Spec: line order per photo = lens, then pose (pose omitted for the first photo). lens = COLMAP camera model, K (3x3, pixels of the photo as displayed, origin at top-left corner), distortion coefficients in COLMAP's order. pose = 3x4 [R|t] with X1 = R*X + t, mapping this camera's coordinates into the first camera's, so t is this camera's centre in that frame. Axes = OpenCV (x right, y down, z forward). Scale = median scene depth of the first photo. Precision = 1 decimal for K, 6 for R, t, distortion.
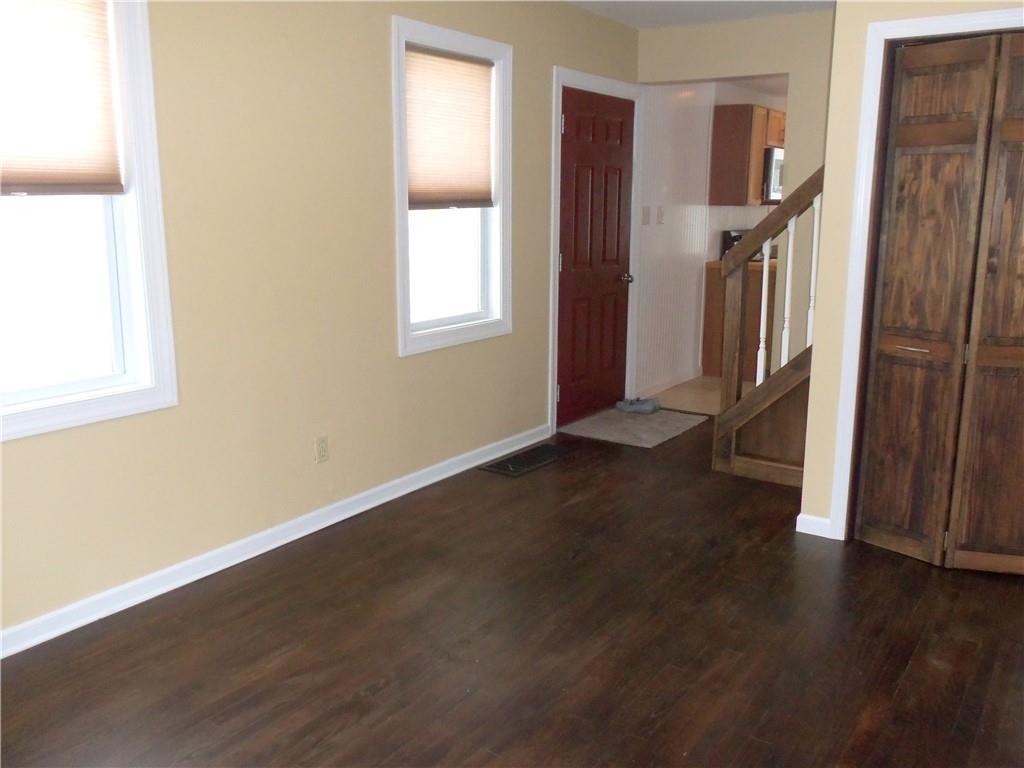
lens RADIAL K [[865.3, 0, 512.0], [0, 865.3, 384.0], [0, 0, 1]] dist [-0.033183, 0.059989]
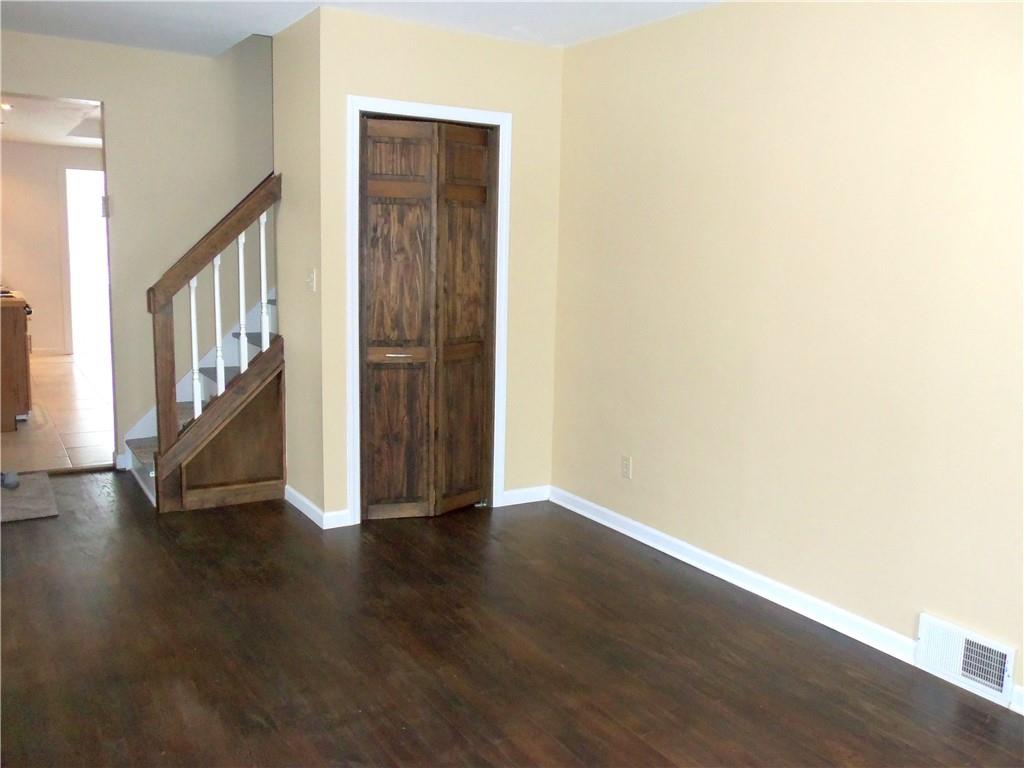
lens RADIAL K [[865.3, 0, 512.0], [0, 865.3, 384.0], [0, 0, 1]] dist [-0.033183, 0.059989]
pose [[0.423099, -0.138606, 0.895419, -0.622323], [0.168441, 0.983036, 0.072578, -0.064281], [-0.890289, 0.120118, 0.439268, 0.296689]]
